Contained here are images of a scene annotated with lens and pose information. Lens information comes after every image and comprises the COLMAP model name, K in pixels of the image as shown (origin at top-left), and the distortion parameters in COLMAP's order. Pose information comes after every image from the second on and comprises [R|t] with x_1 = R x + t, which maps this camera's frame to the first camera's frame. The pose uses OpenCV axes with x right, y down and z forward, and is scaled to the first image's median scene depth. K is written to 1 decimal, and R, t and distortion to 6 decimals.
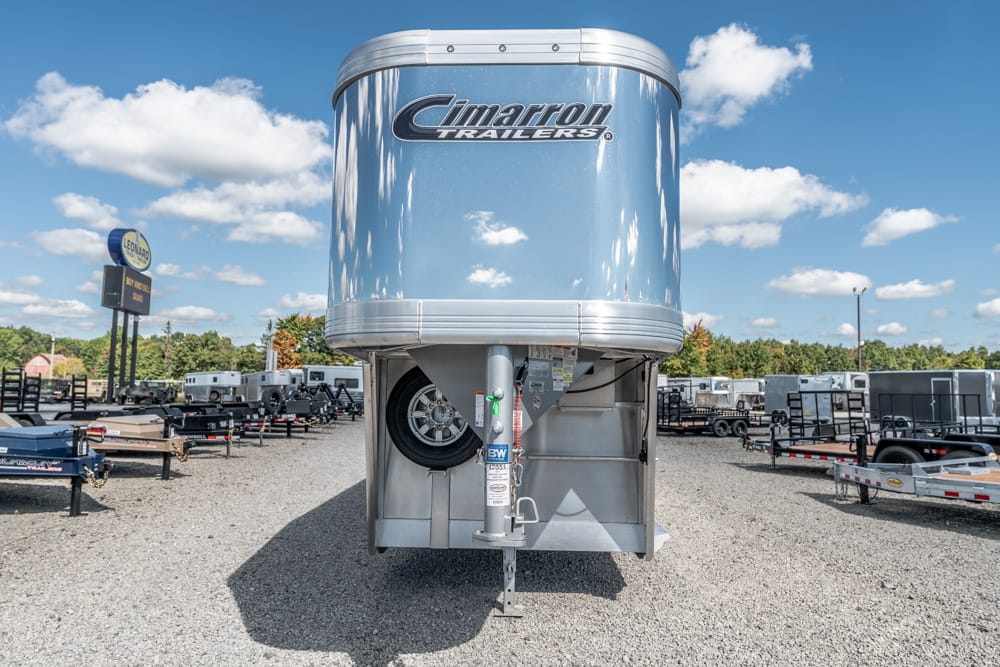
lens RADIAL K [[666.7, 0, 500.0], [0, 666.7, 333.5], [0, 0, 1]] dist [-0.001609, -0.001058]
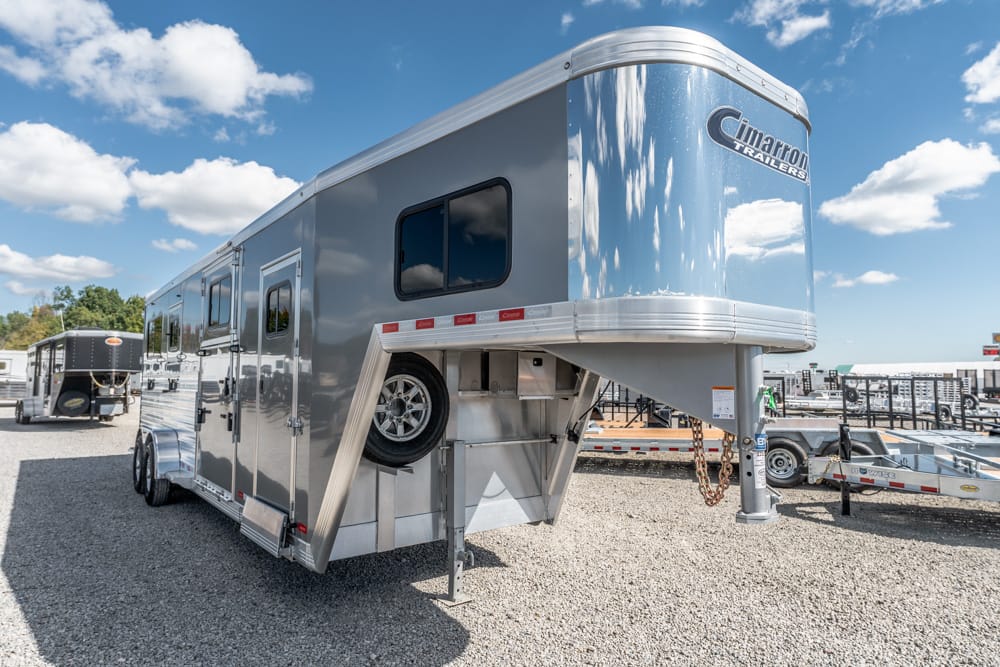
lens RADIAL K [[567.4, 0, 500.0], [0, 567.4, 321.7], [0, 0, 1]] dist [0.045406, -0.000240]
pose [[0.780156, 0.059171, 0.622780, -0.842346], [-0.057469, 0.998086, -0.022837, 0.015979], [-0.622939, -0.017975, 0.782064, 0.476884]]
